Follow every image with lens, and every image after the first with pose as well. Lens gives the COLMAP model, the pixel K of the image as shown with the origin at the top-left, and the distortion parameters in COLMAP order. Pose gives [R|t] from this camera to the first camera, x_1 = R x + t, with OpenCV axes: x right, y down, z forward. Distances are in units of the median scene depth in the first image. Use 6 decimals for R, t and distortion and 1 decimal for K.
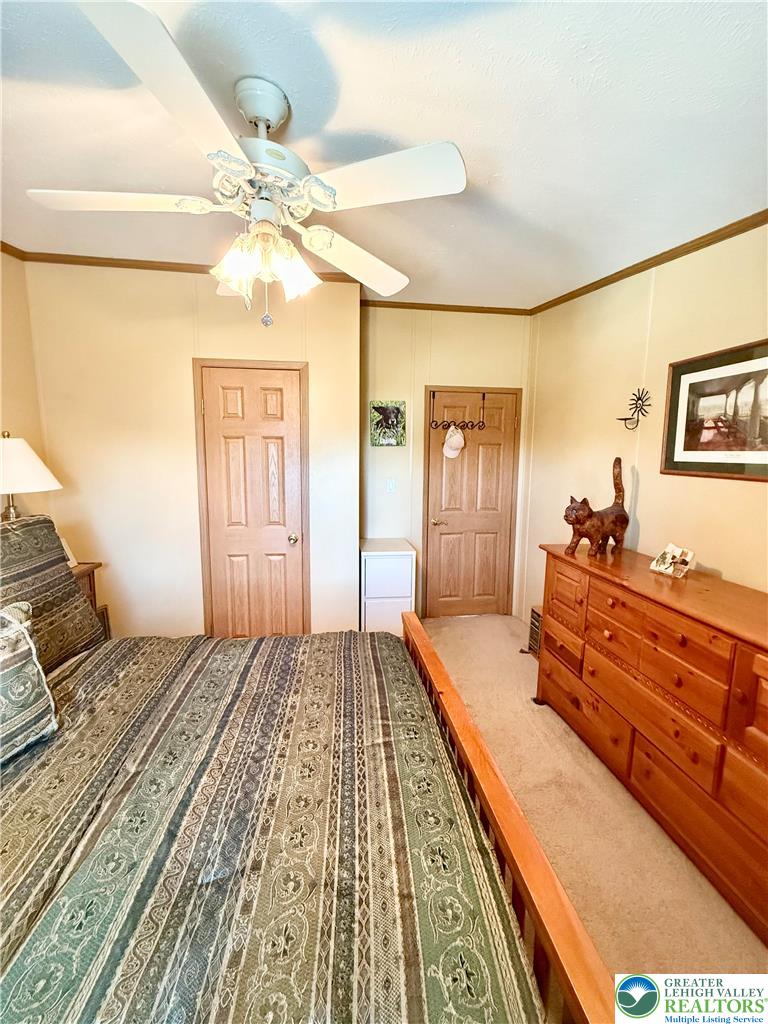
lens RADIAL K [[407.9, 0, 383.6], [0, 407.9, 509.4], [0, 0, 1]] dist [0.001015, -0.000045]
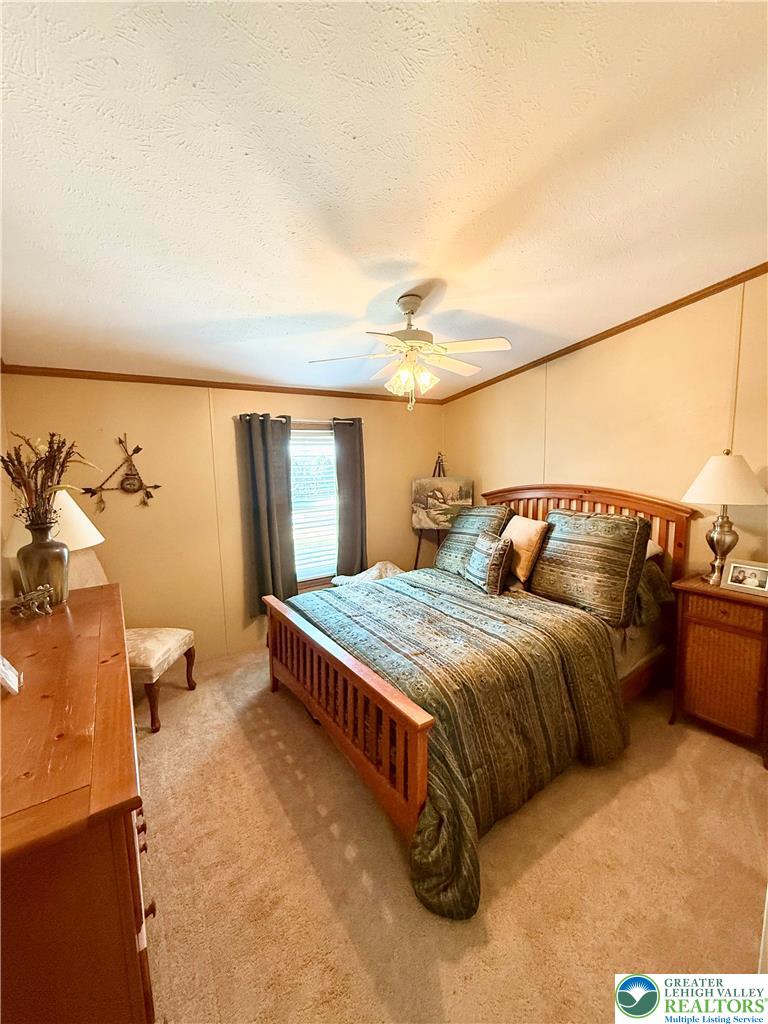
lens RADIAL K [[407.9, 0, 384.9], [0, 407.9, 510.1], [0, 0, 1]] dist [0.001015, -0.000045]
pose [[-0.895349, 0.059640, -0.441354, 0.584473], [-0.044754, 0.973929, 0.222396, -0.330324], [0.443111, 0.218874, -0.869337, 2.227442]]
